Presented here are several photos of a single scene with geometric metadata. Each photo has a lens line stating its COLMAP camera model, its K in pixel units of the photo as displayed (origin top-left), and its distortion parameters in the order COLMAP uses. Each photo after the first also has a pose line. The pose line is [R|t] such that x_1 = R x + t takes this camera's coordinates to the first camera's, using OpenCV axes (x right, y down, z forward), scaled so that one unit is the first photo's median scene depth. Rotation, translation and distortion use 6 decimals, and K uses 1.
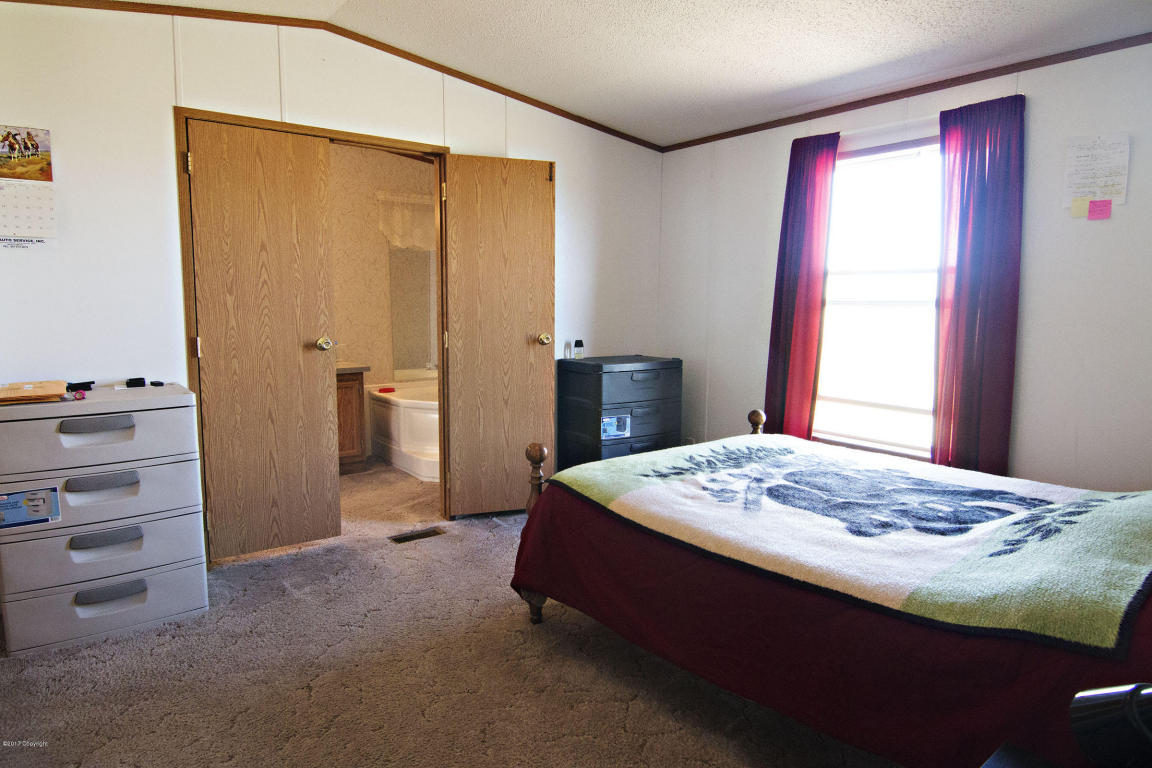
lens RADIAL K [[691.0, 0, 576.2], [0, 691.0, 382.0], [0, 0, 1]] dist [-0.006410, -0.002513]
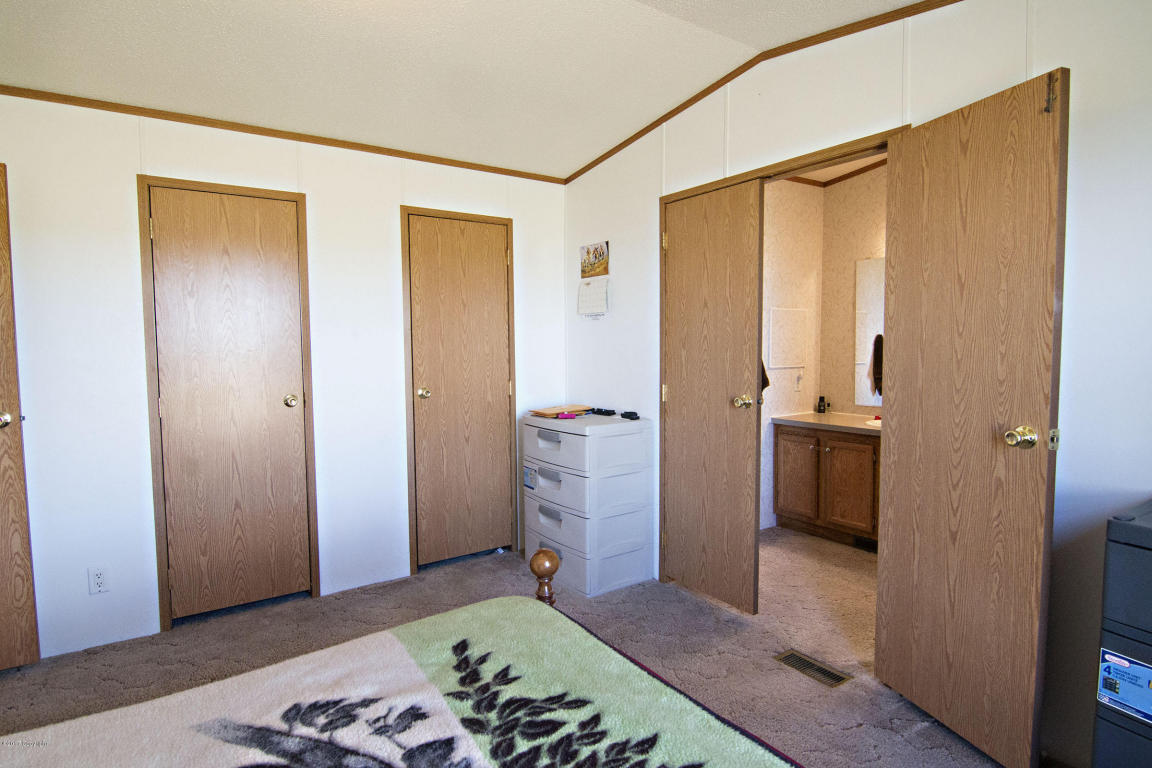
lens RADIAL K [[610.5, 0, 576.7], [0, 610.5, 381.5], [0, 0, 1]] dist [-0.015666, -0.000632]
pose [[-0.049697, 0.059542, -0.996988, 0.547095], [-0.106133, 0.992255, 0.064550, -0.130937], [0.993109, 0.109022, -0.042992, 0.954802]]
